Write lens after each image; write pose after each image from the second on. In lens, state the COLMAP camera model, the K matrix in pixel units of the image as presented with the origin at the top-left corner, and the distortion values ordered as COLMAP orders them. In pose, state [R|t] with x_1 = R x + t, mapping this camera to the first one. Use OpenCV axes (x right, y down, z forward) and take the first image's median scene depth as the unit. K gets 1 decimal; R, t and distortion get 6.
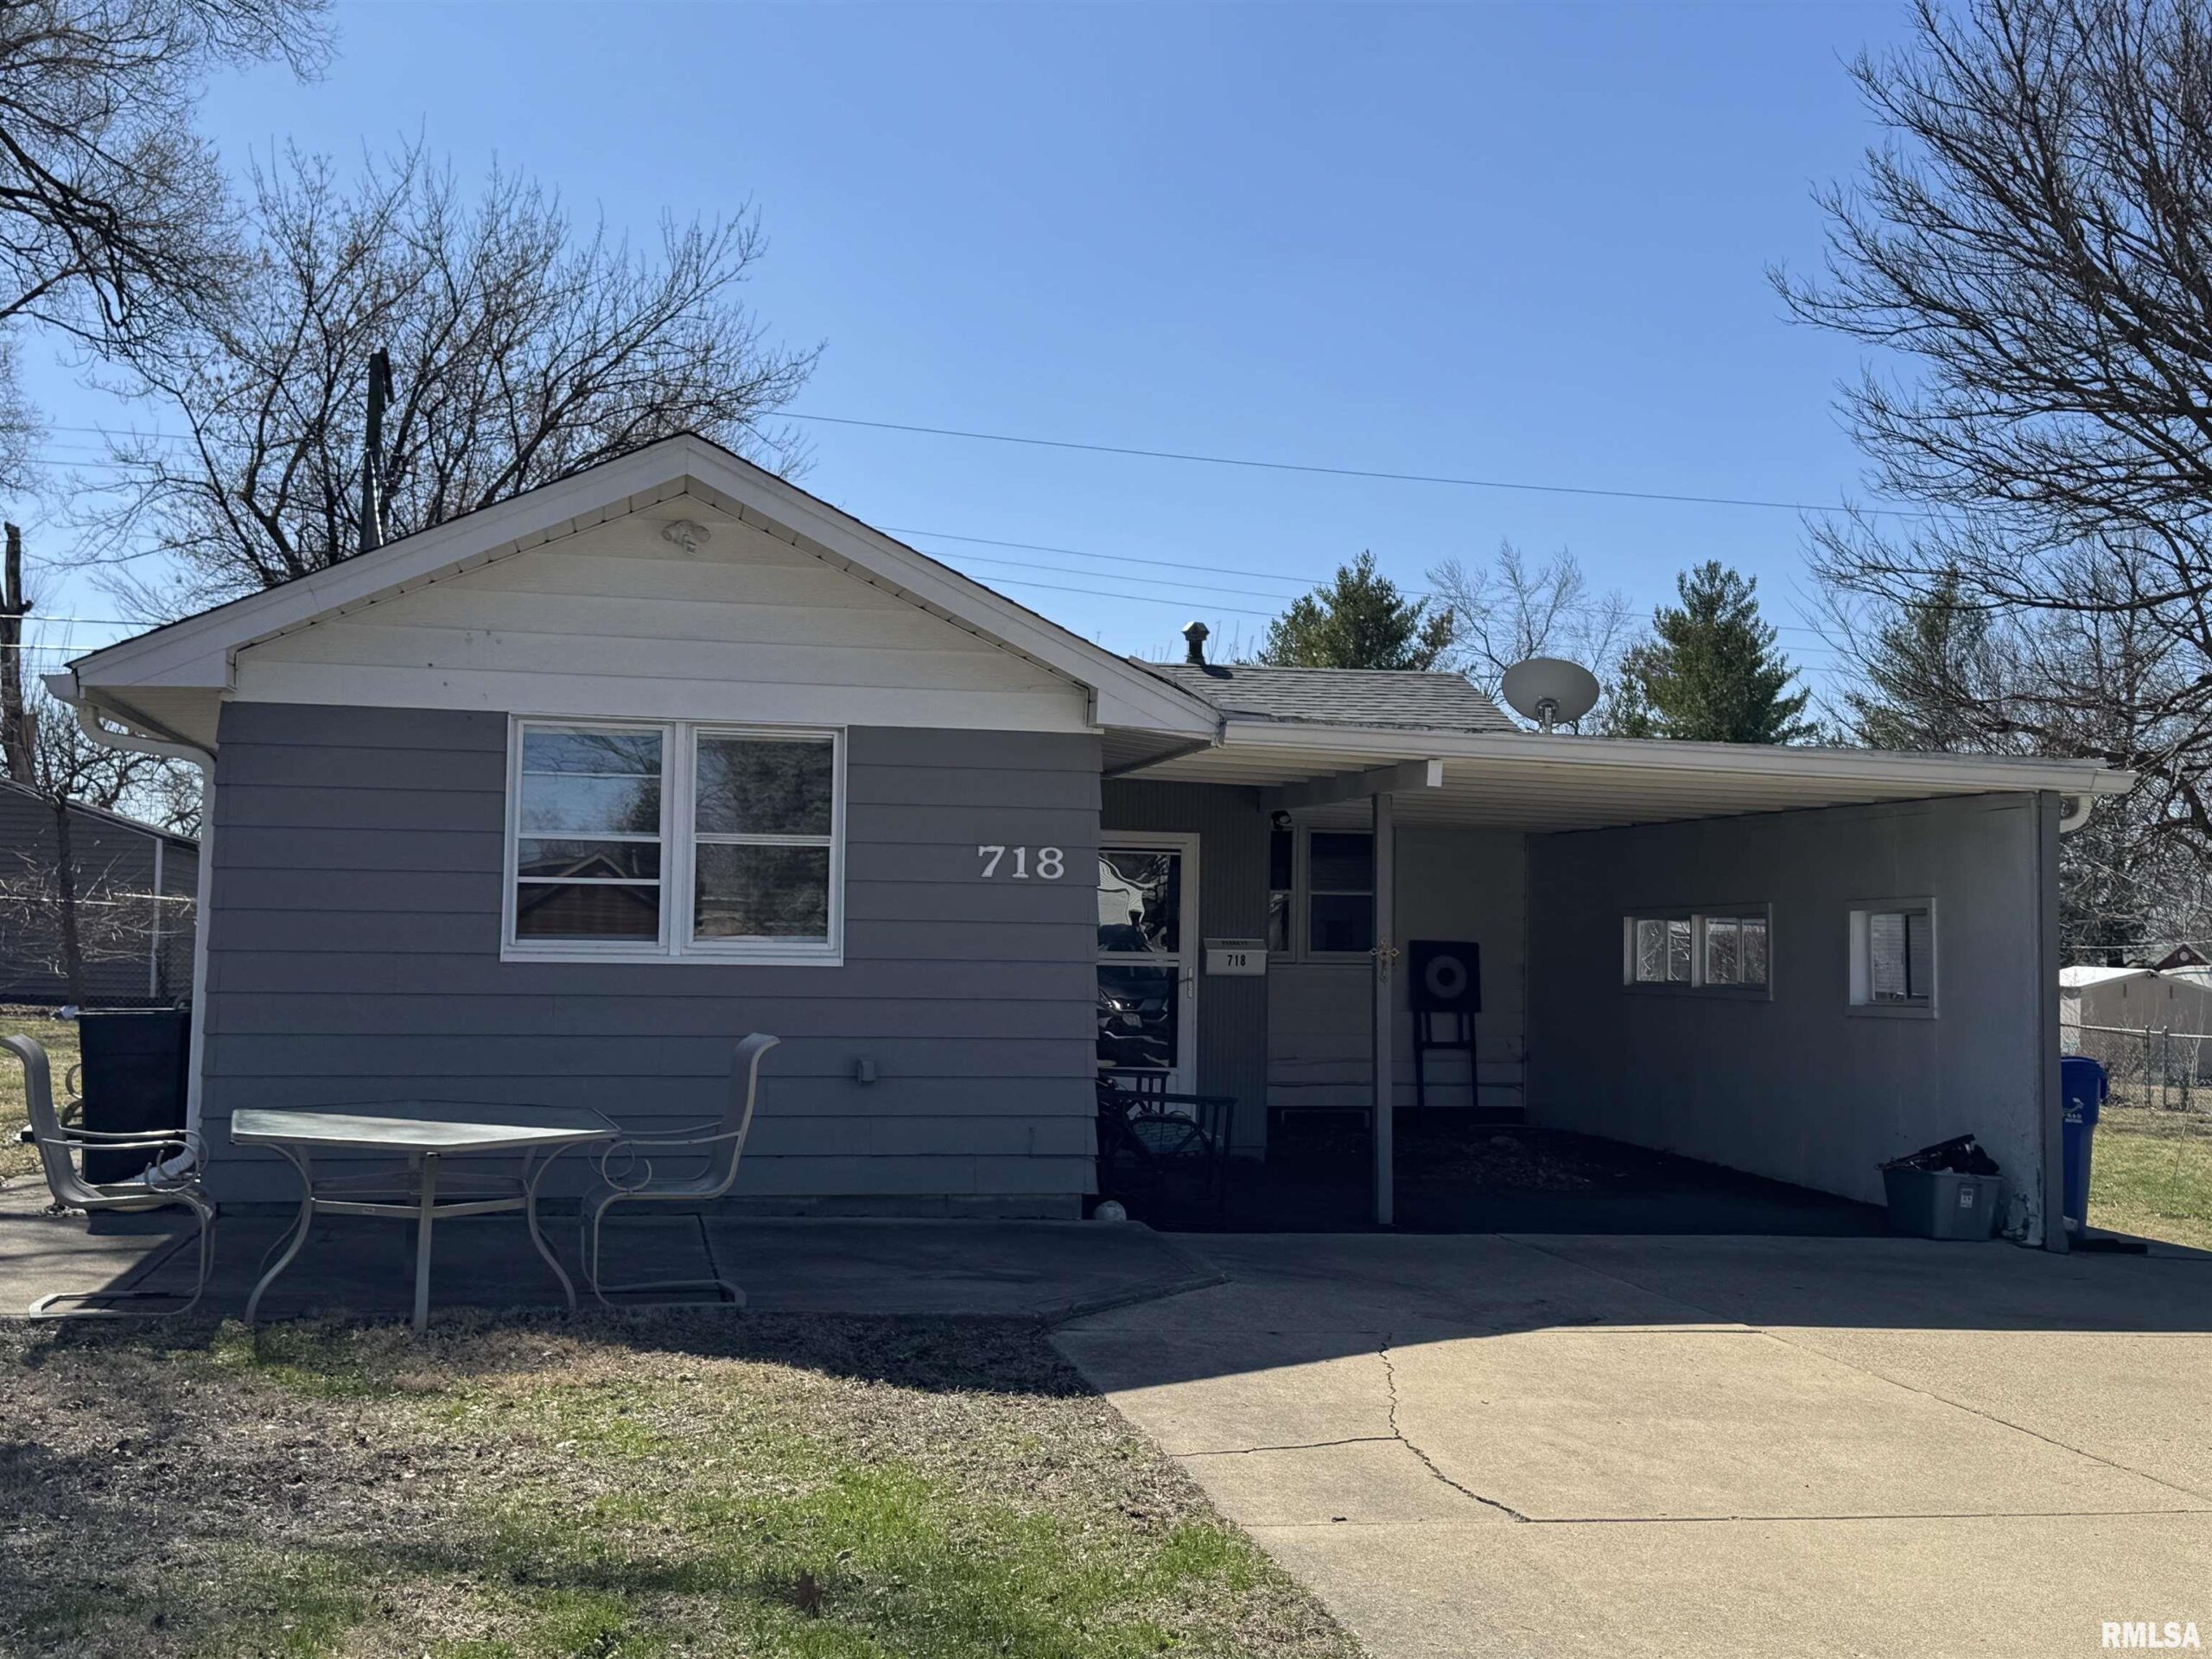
lens RADIAL K [[2488.7, 0, 1108.3], [0, 2488.7, 824.9], [0, 0, 1]] dist [0.139391, 0.000000]
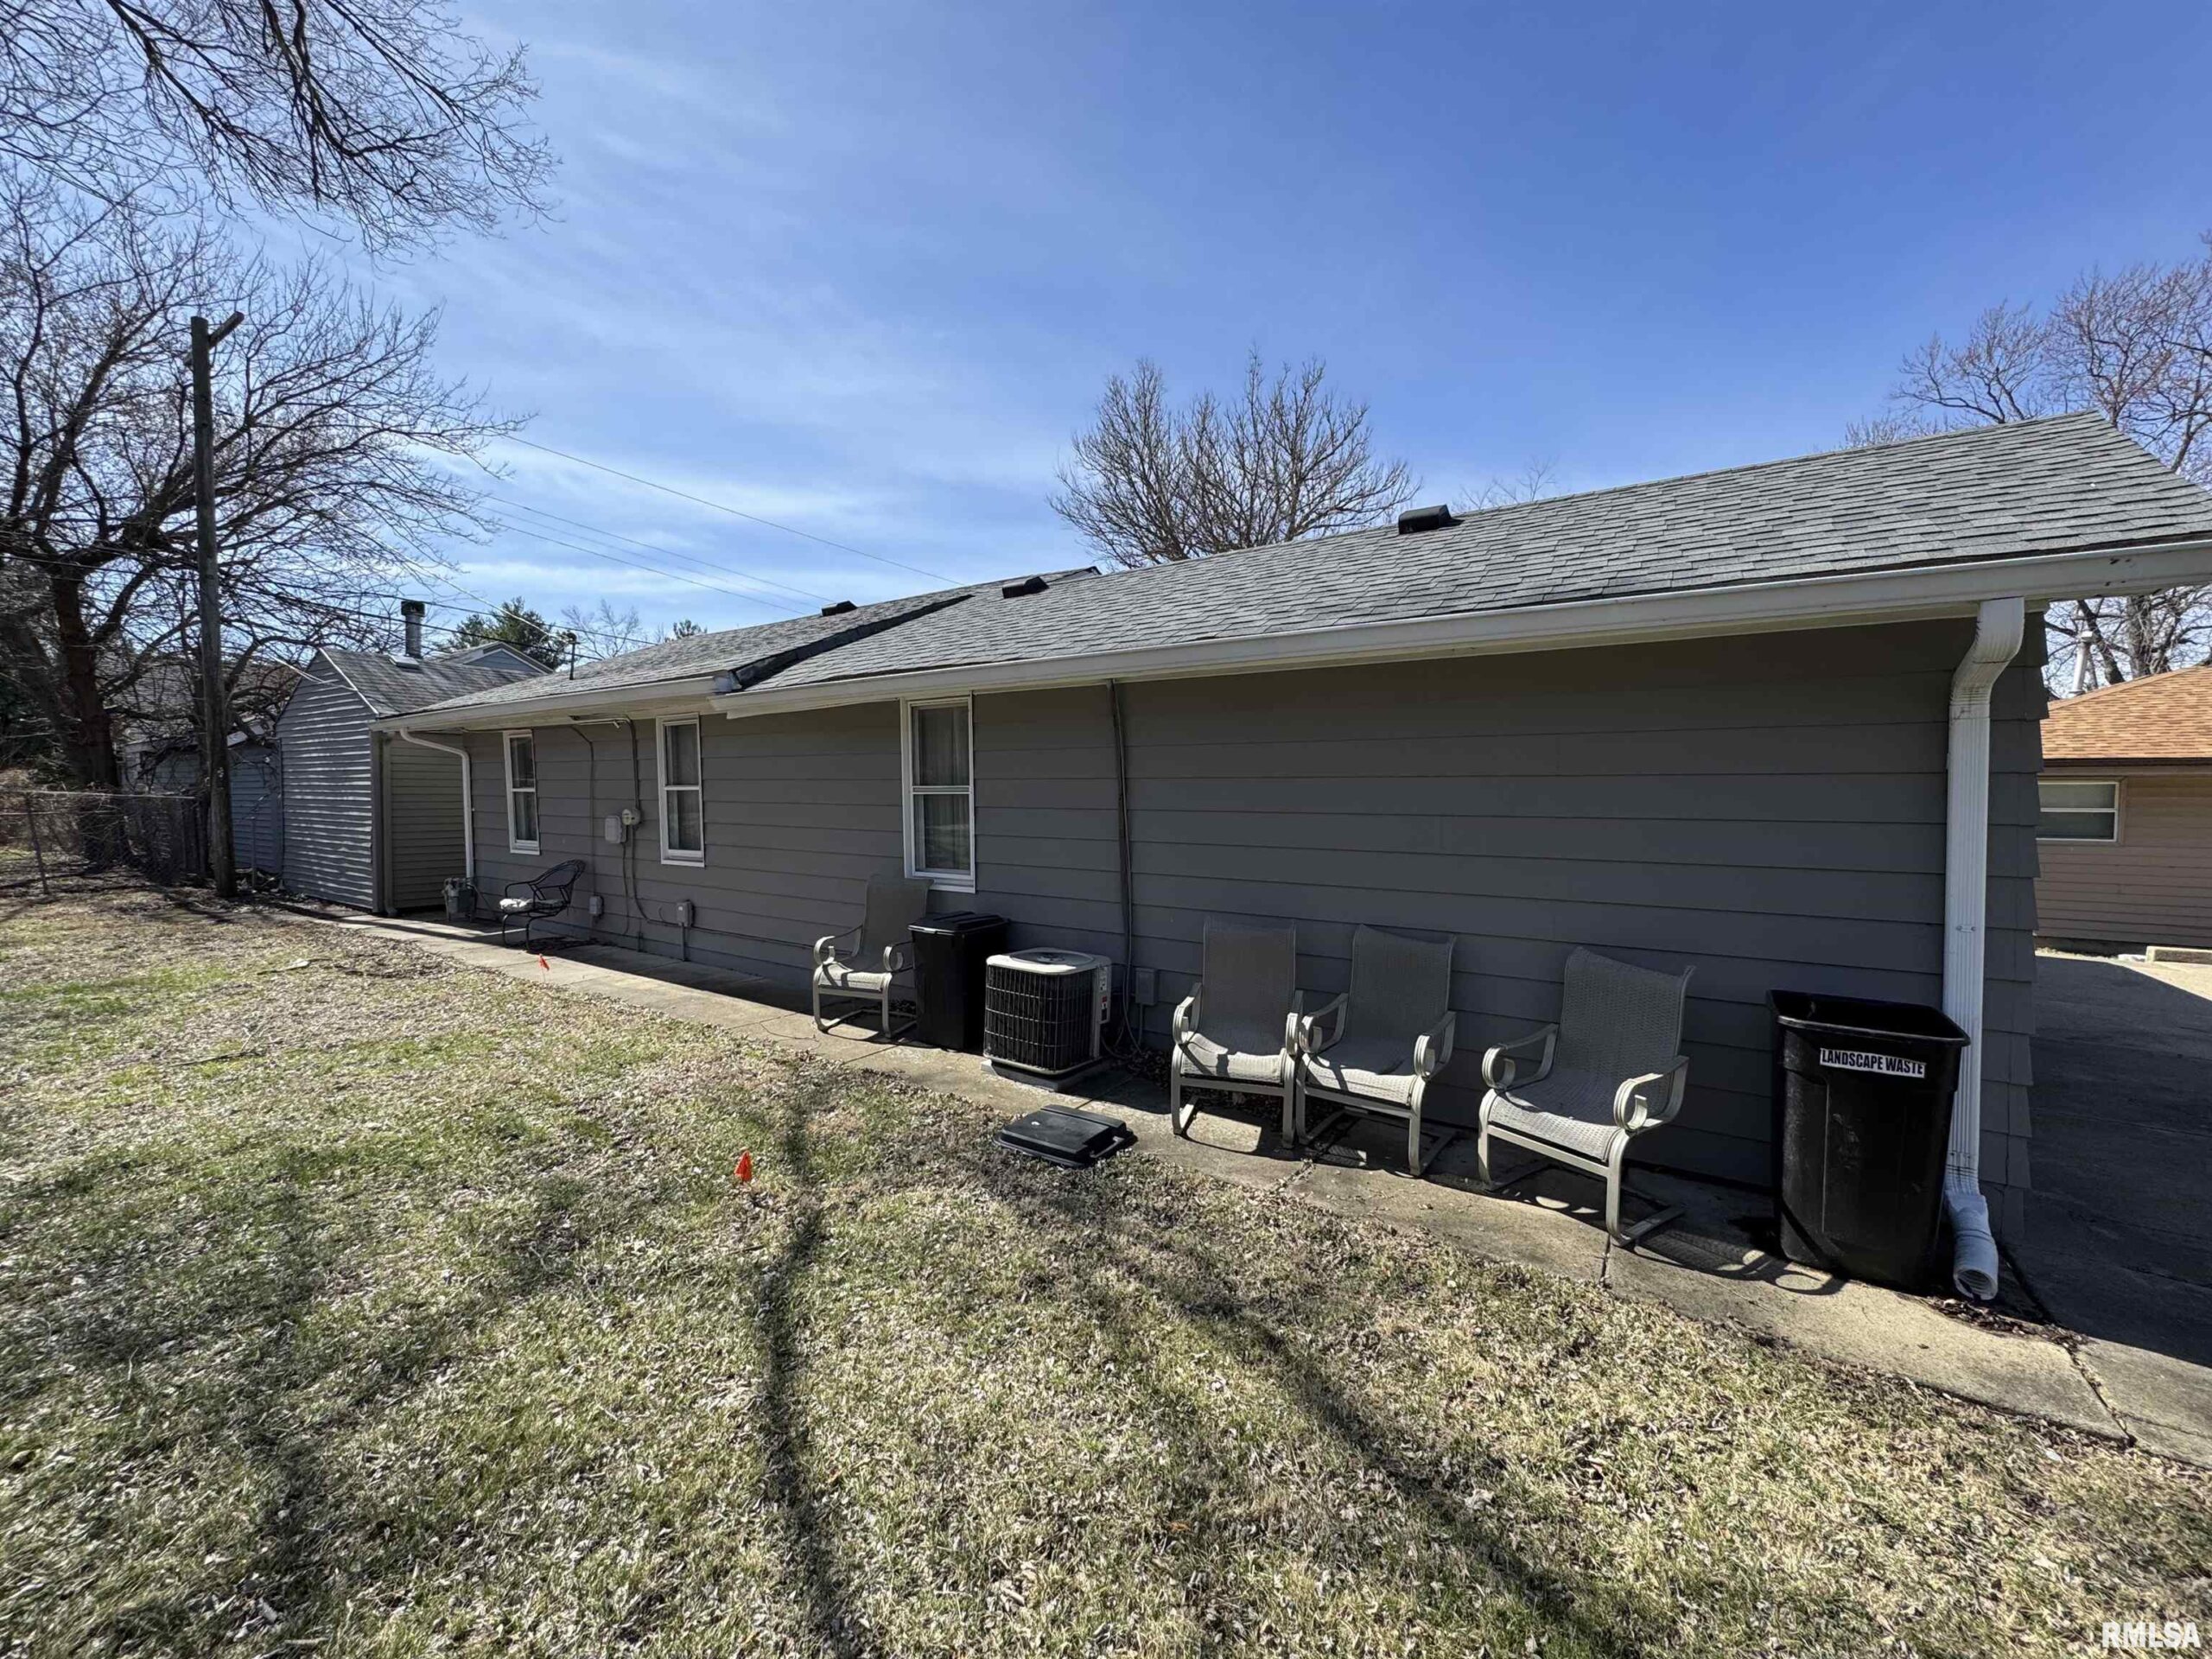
lens RADIAL K [[878.0, 0, 1102.4], [0, 878.0, 826.2], [0, 0, 1]] dist [-0.001928, 0.000011]
pose [[0.700777, -0.054523, 0.711293, -0.707240], [-0.022367, 0.994905, 0.098300, -0.003394], [-0.713029, -0.084796, 0.695988, 0.951136]]
